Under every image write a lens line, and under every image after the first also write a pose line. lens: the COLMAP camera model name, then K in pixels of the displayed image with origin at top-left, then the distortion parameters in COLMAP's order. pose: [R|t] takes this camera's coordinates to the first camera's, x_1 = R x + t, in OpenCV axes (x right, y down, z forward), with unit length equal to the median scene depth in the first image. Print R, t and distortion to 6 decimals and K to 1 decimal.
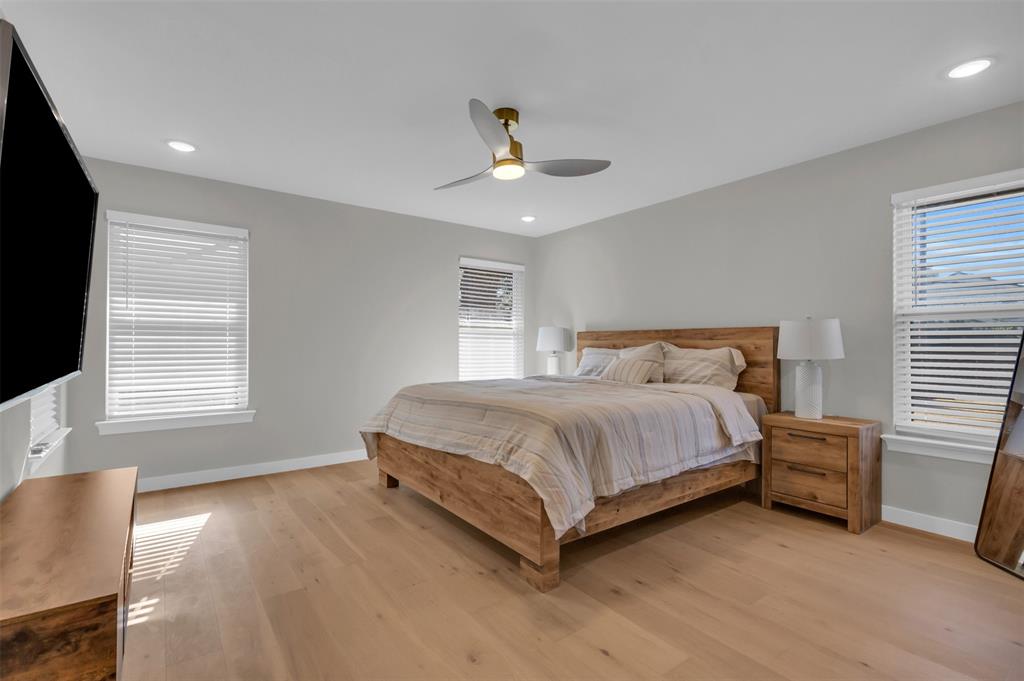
lens RADIAL K [[472.5, 0, 509.5], [0, 472.5, 344.2], [0, 0, 1]] dist [-0.000220, -0.000074]
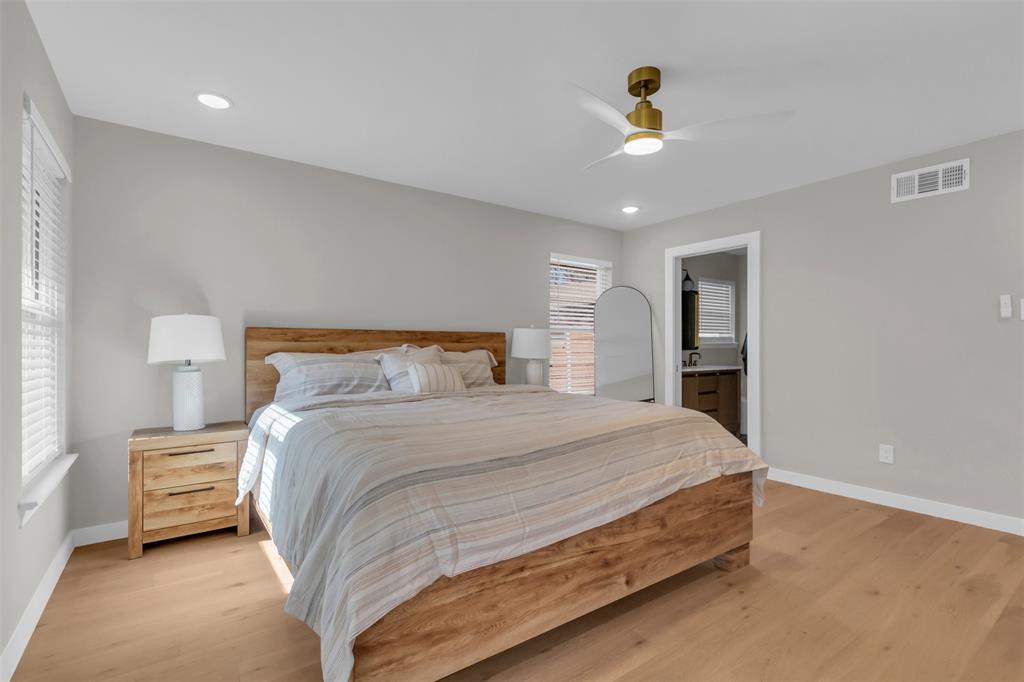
lens RADIAL K [[472.5, 0, 509.5], [0, 472.5, 344.7], [0, 0, 1]] dist [-0.000220, -0.000074]
pose [[0.016213, 0.000073, 0.999869, -0.780690], [0.000458, 1.000000, -0.000080, -0.006269], [-0.999868, 0.000459, 0.016213, 1.118828]]
